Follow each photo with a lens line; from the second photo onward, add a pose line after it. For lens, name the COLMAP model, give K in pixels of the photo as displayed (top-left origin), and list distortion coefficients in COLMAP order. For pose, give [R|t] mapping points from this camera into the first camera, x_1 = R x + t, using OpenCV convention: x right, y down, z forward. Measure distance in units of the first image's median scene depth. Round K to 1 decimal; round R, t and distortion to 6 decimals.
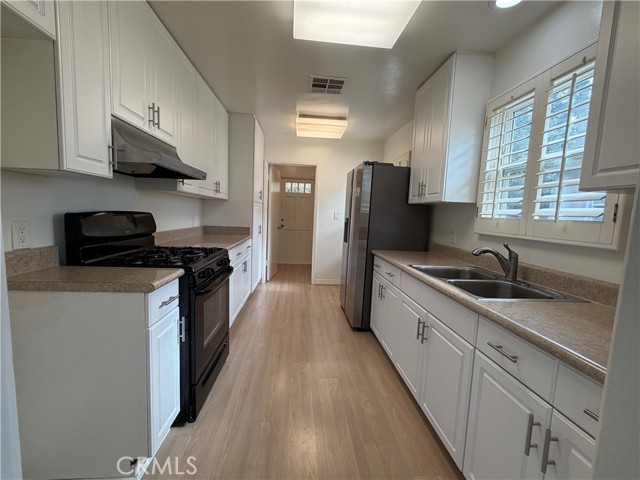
lens RADIAL K [[278.3, 0, 318.6], [0, 278.3, 239.7], [0, 0, 1]] dist [0.002980, 0.000380]
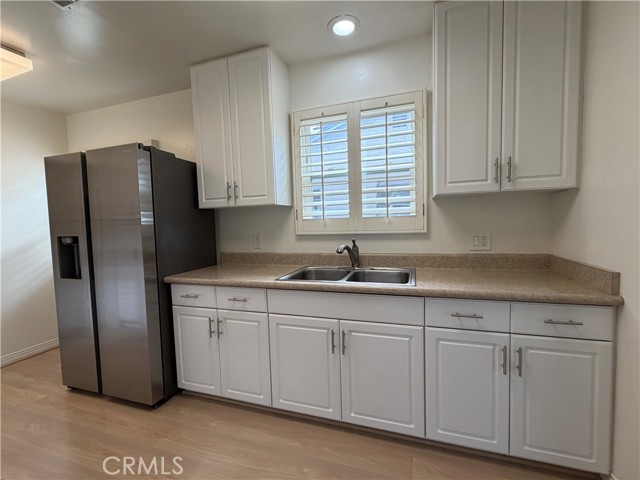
lens RADIAL K [[278.3, 0, 320.6], [0, 278.3, 241.2], [0, 0, 1]] dist [0.002980, 0.000380]
pose [[0.397164, -0.118363, 0.910083, -0.353396], [0.137300, 0.988151, 0.068598, -0.059049], [-0.907419, 0.097709, 0.408709, 0.494307]]
